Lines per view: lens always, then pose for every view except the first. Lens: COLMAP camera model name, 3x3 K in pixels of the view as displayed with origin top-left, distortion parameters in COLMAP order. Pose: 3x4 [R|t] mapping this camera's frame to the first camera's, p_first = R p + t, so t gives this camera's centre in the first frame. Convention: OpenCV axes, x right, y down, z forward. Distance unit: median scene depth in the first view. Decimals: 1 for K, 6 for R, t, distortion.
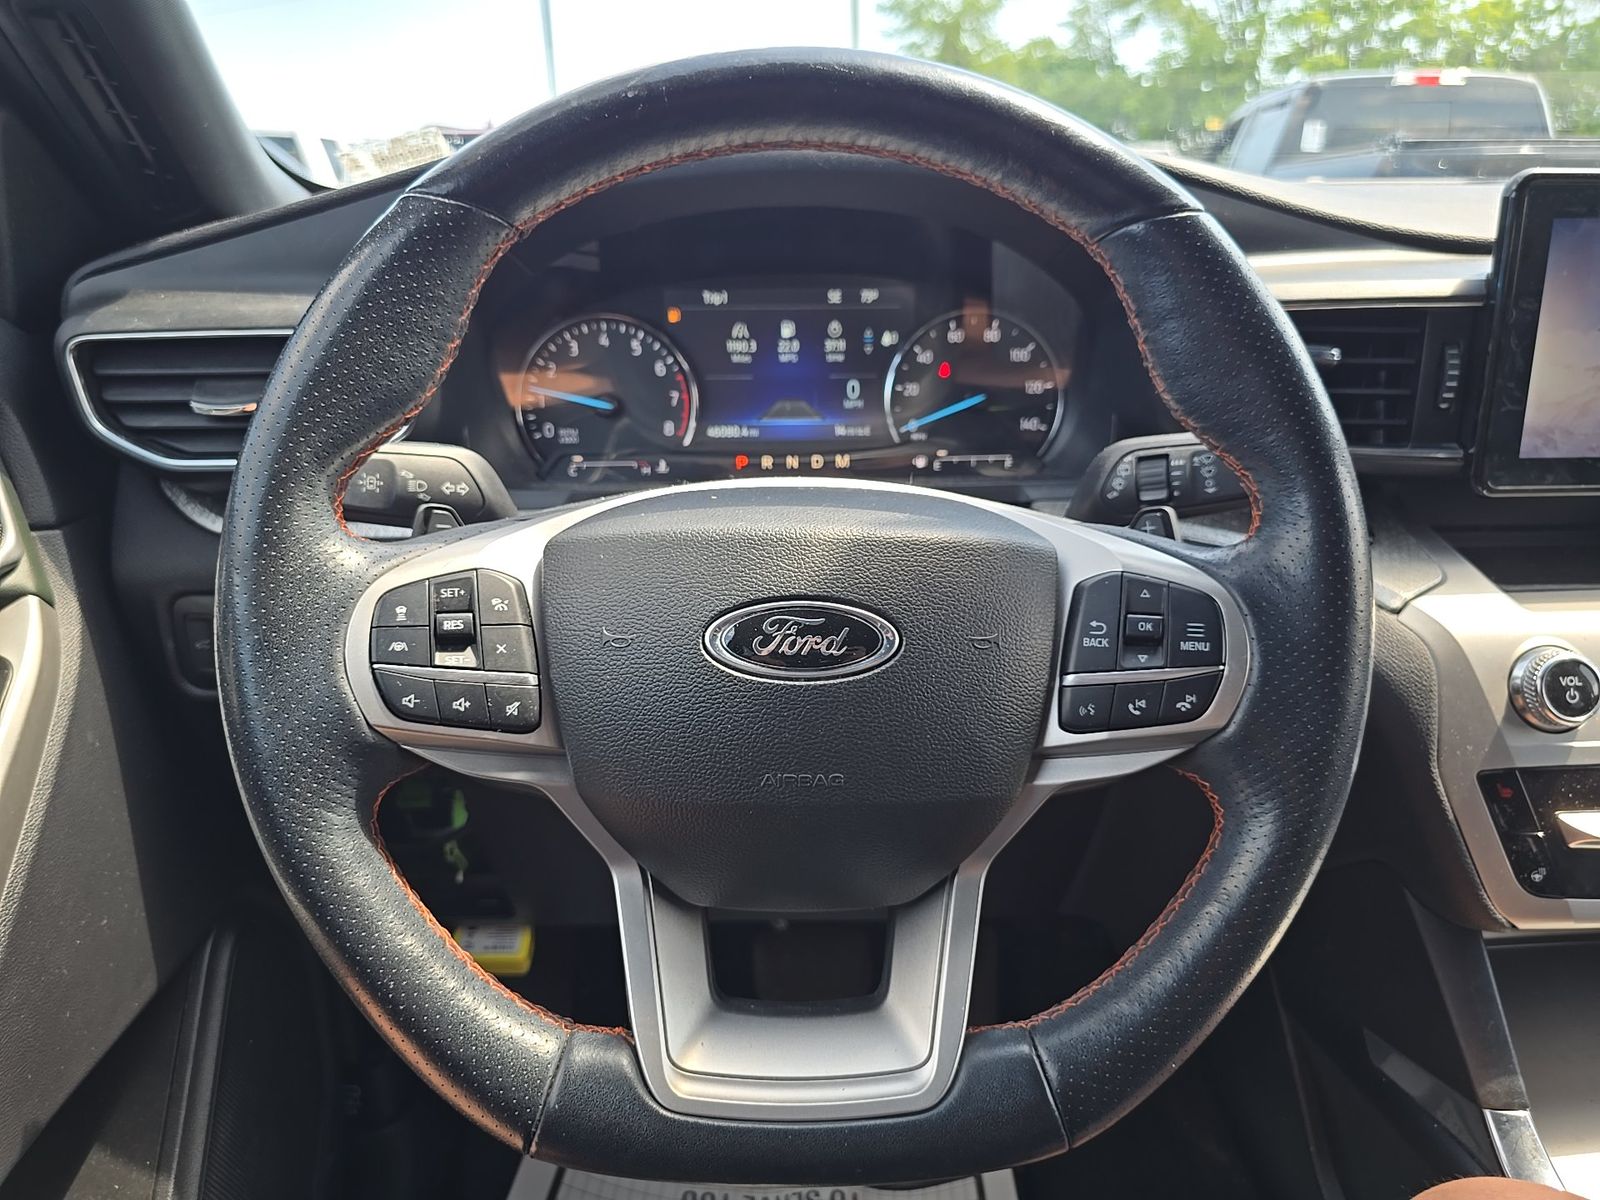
lens RADIAL K [[1094.9, 0, 813.1], [0, 1094.9, 594.3], [0, 0, 1]] dist [0.023976, -0.040486]
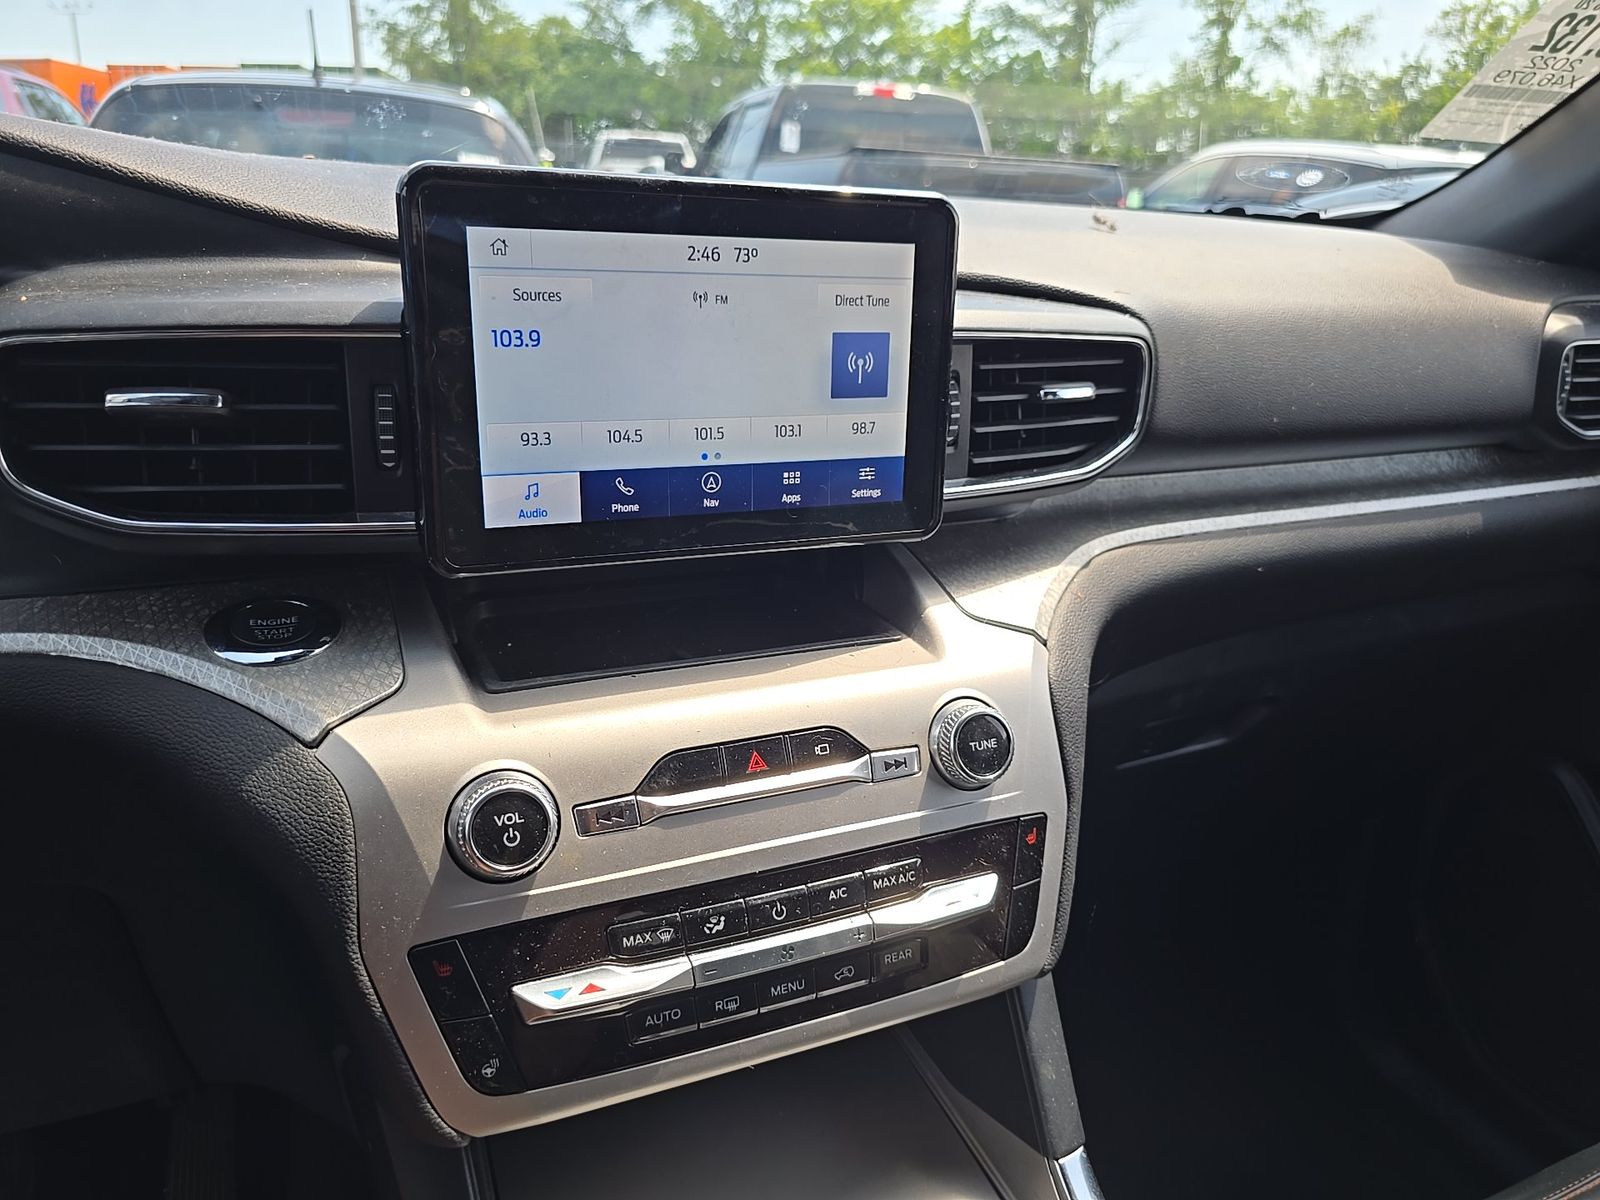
lens RADIAL K [[1094.9, 0, 806.6], [0, 1094.9, 599.6], [0, 0, 1]] dist [0.023976, -0.040486]
pose [[0.923314, -0.078217, 0.375998, 0.522388], [0.071138, 0.996930, 0.032696, -0.077086], [-0.377401, -0.003441, 0.926044, 0.162198]]
